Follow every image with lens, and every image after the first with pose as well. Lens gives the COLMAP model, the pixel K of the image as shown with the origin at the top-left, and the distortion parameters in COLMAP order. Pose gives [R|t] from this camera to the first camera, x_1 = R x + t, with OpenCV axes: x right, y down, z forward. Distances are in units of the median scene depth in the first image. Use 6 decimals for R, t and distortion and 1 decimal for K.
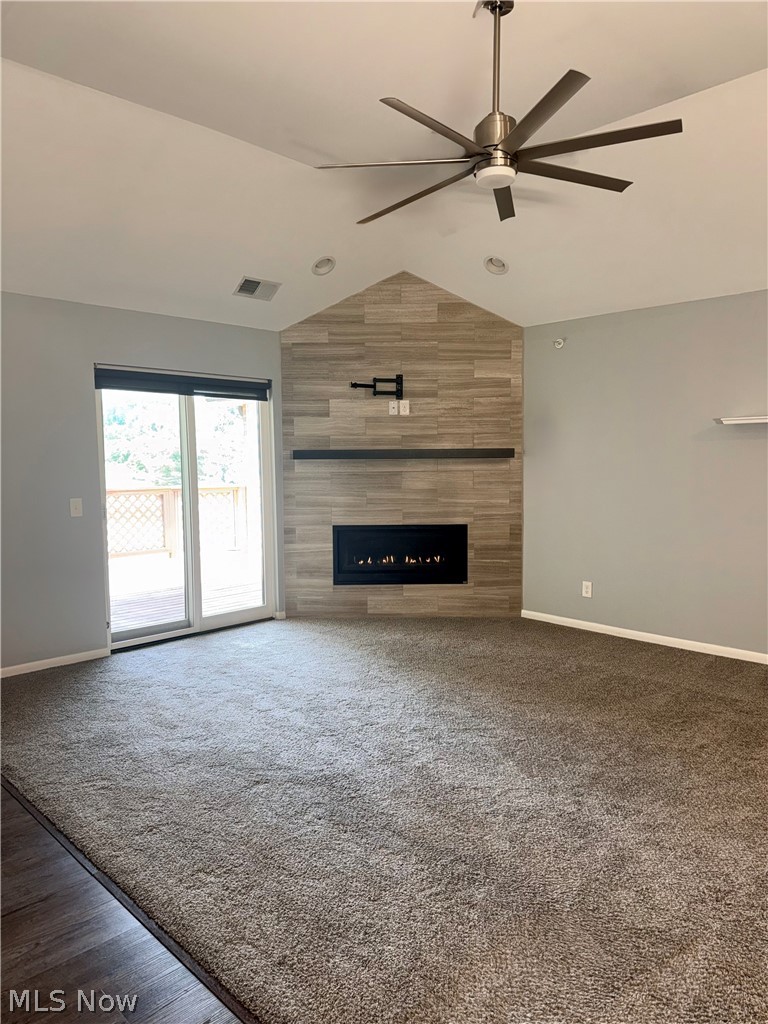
lens RADIAL K [[713.6, 0, 382.6], [0, 713.6, 515.2], [0, 0, 1]] dist [0.149538, -0.252892]
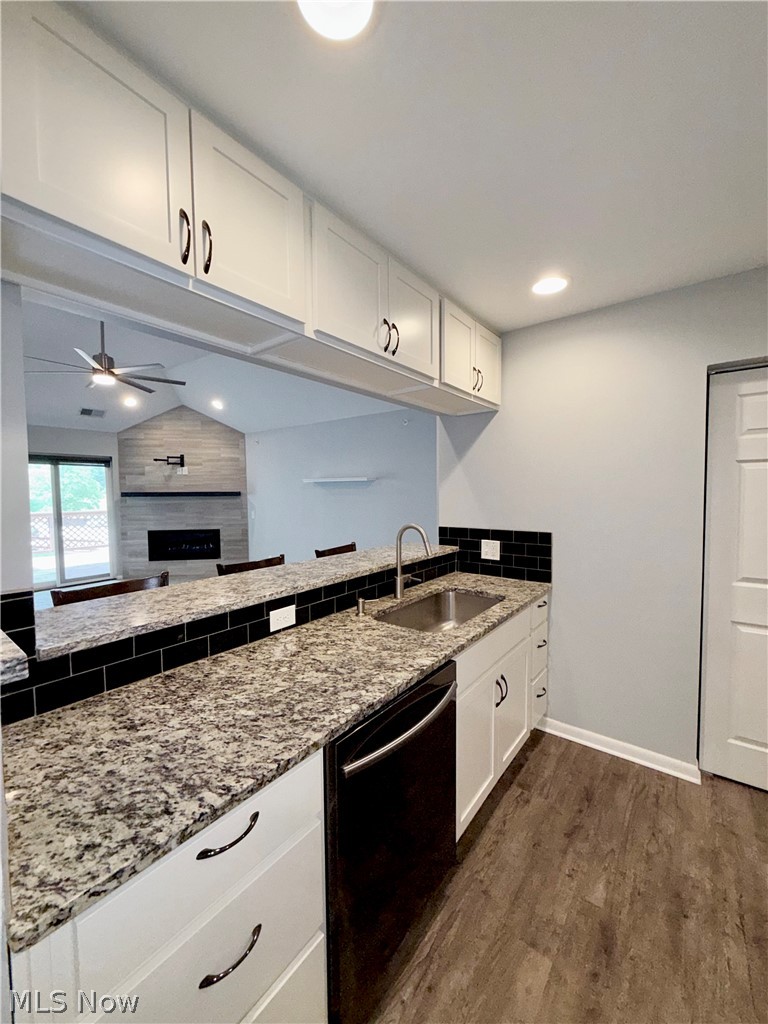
lens RADIAL K [[406.8, 0, 385.3], [0, 406.8, 511.0], [0, 0, 1]] dist [0.000504, -0.000267]
pose [[0.990294, -0.005369, 0.138883, 0.426837], [0.009901, 0.999440, -0.031957, 0.003033], [-0.138634, 0.033022, 0.989793, -0.197411]]
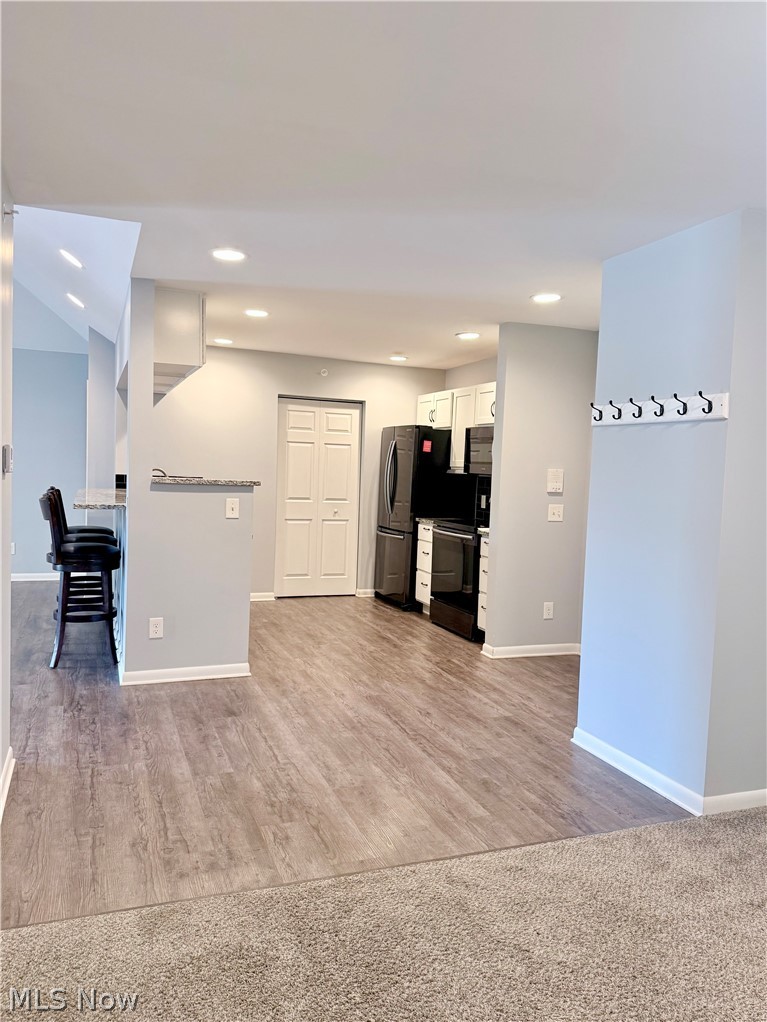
lens RADIAL K [[741.9, 0, 386.1], [0, 741.9, 512.8], [0, 0, 1]] dist [0.082670, -0.100209]
pose [[0.392336, -0.032402, 0.919251, -0.324087], [0.031859, 0.999258, 0.021625, 0.052330], [-0.919270, 0.020802, 0.393077, -0.550222]]
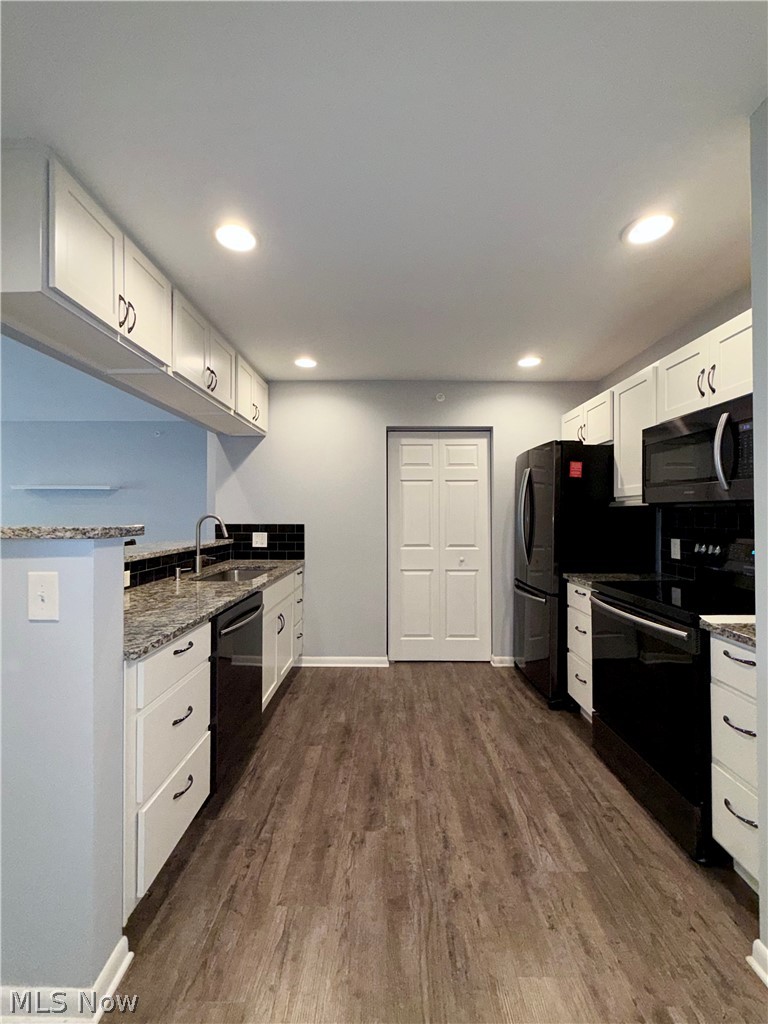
lens RADIAL K [[422.9, 0, 385.1], [0, 422.9, 510.9], [0, 0, 1]] dist [-0.000984, 0.000127]
pose [[0.708573, 0.017431, 0.705422, 0.302136], [0.048786, 0.996093, -0.073617, 0.043754], [-0.703949, 0.086578, 0.704954, -0.328883]]
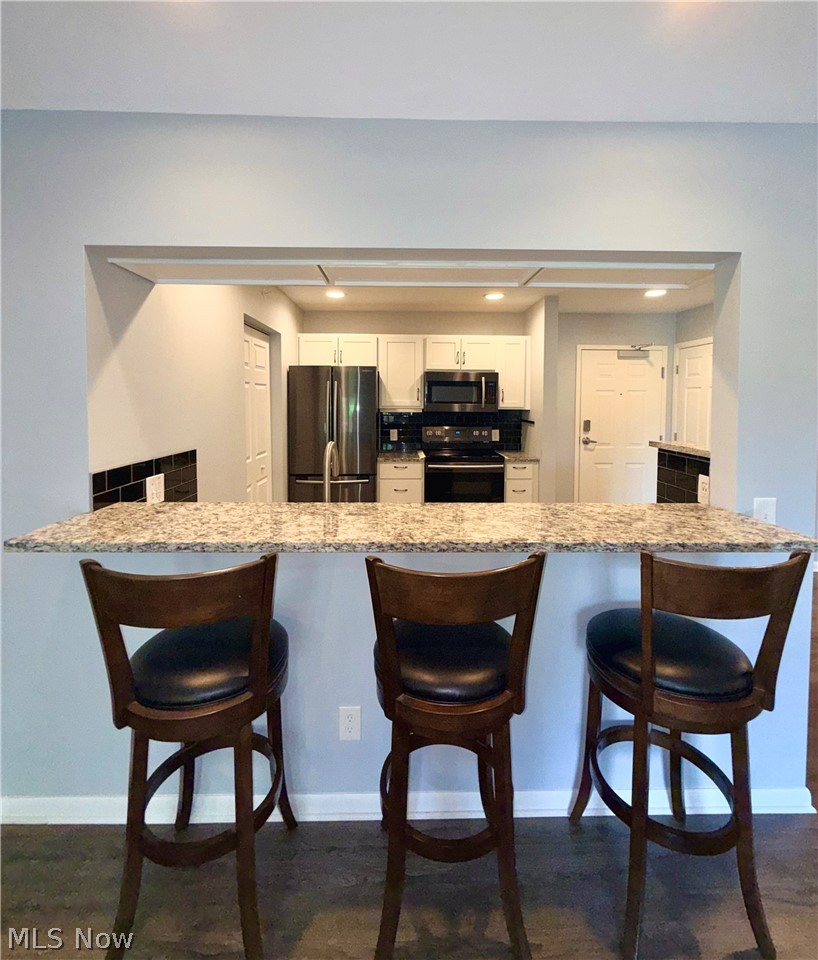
lens RADIAL K [[432.8, 0, 408.7], [0, 432.8, 415.9], [0, 0, 1]] dist [0.001166, 0.000054]
pose [[-0.724699, -0.019045, 0.688803, 0.256050], [0.057469, 0.994465, 0.087961, -0.037316], [-0.686665, 0.103330, -0.719593, 0.313460]]
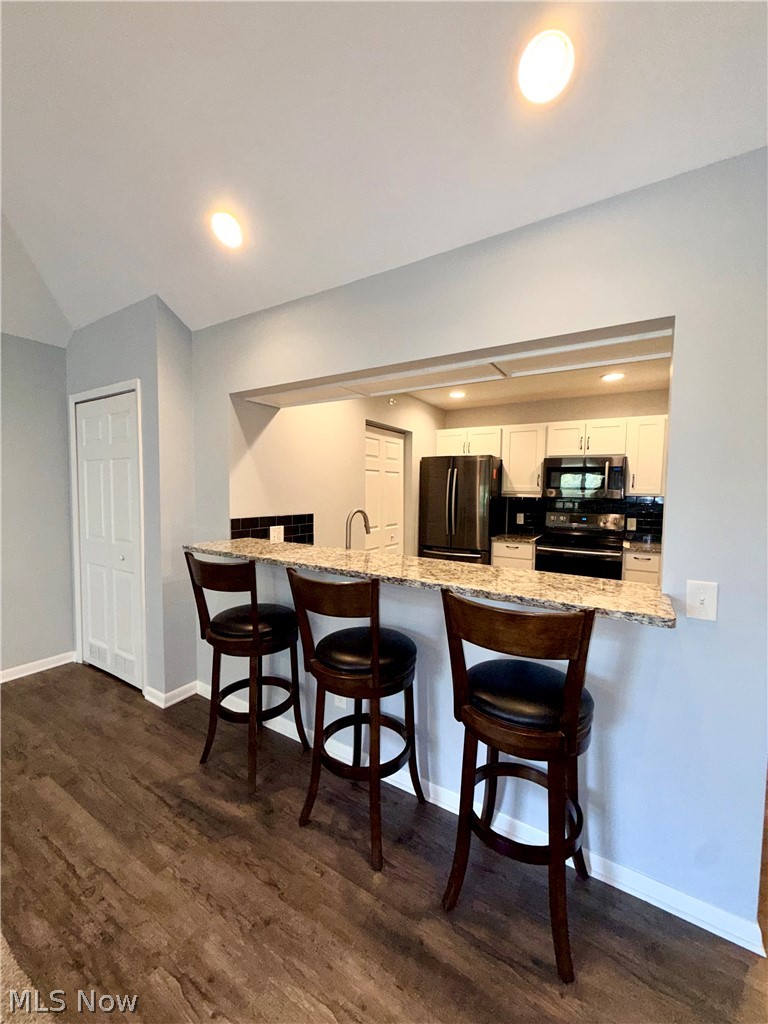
lens RADIAL K [[406.8, 0, 385.3], [0, 406.8, 511.0], [0, 0, 1]] dist [0.000504, -0.000267]
pose [[-0.231712, -0.047091, 0.971644, 0.108848], [0.065886, 0.995774, 0.063973, -0.017853], [-0.970551, 0.078841, -0.227630, 0.203729]]
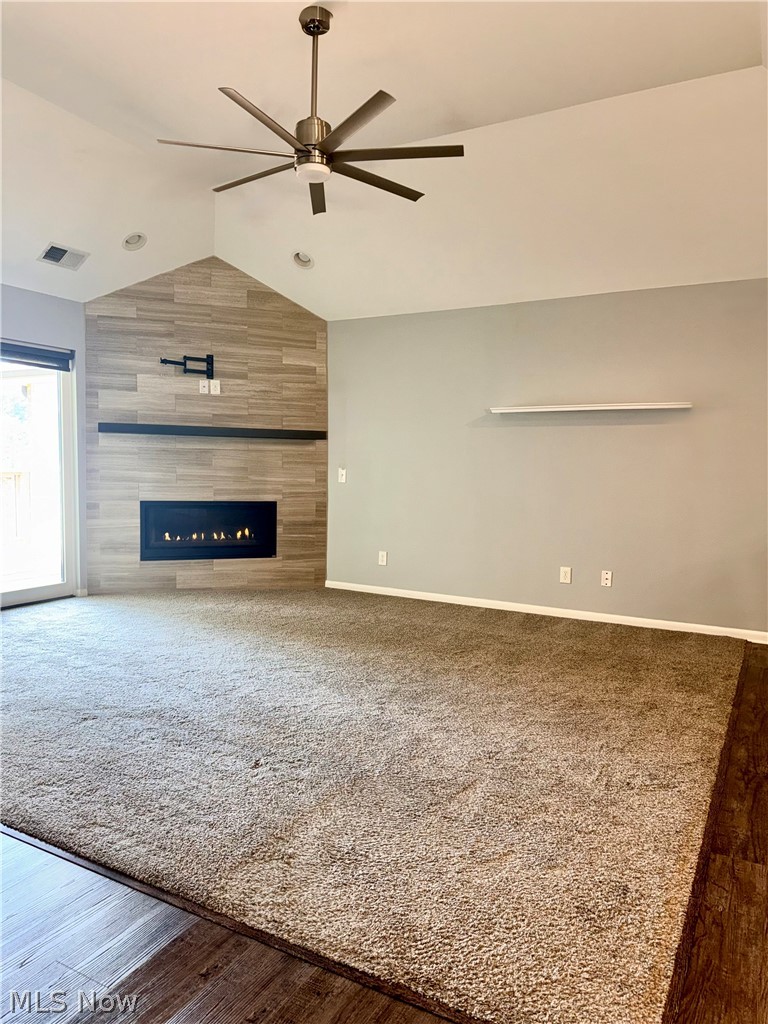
lens RADIAL K [[713.6, 0, 382.6], [0, 713.6, 515.2], [0, 0, 1]] dist [0.149538, -0.252892]
pose [[0.958991, 0.004638, 0.283398, -0.032076], [-0.001706, 0.999942, -0.010590, 0.045176], [-0.283430, 0.009672, 0.958944, -0.065967]]
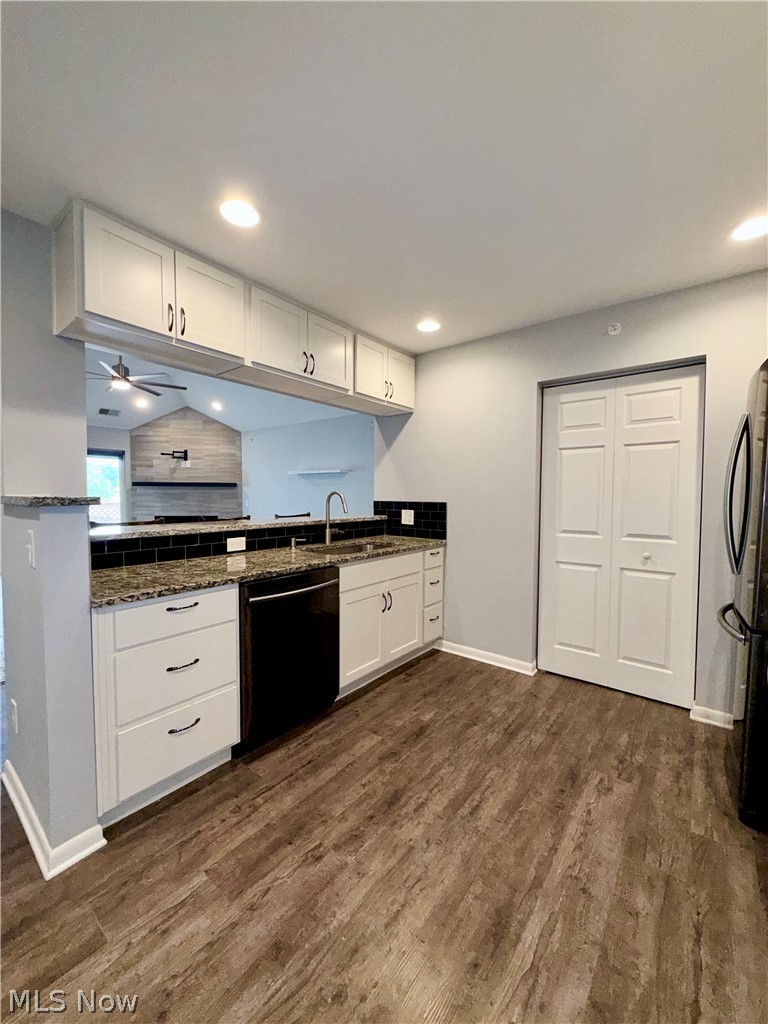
lens RADIAL K [[406.8, 0, 385.3], [0, 406.8, 511.0], [0, 0, 1]] dist [0.000504, -0.000267]
pose [[0.992459, 0.009894, 0.122179, 0.496523], [-0.005041, 0.999188, -0.039966, 0.046423], [-0.122476, 0.039049, 0.991703, -0.350776]]
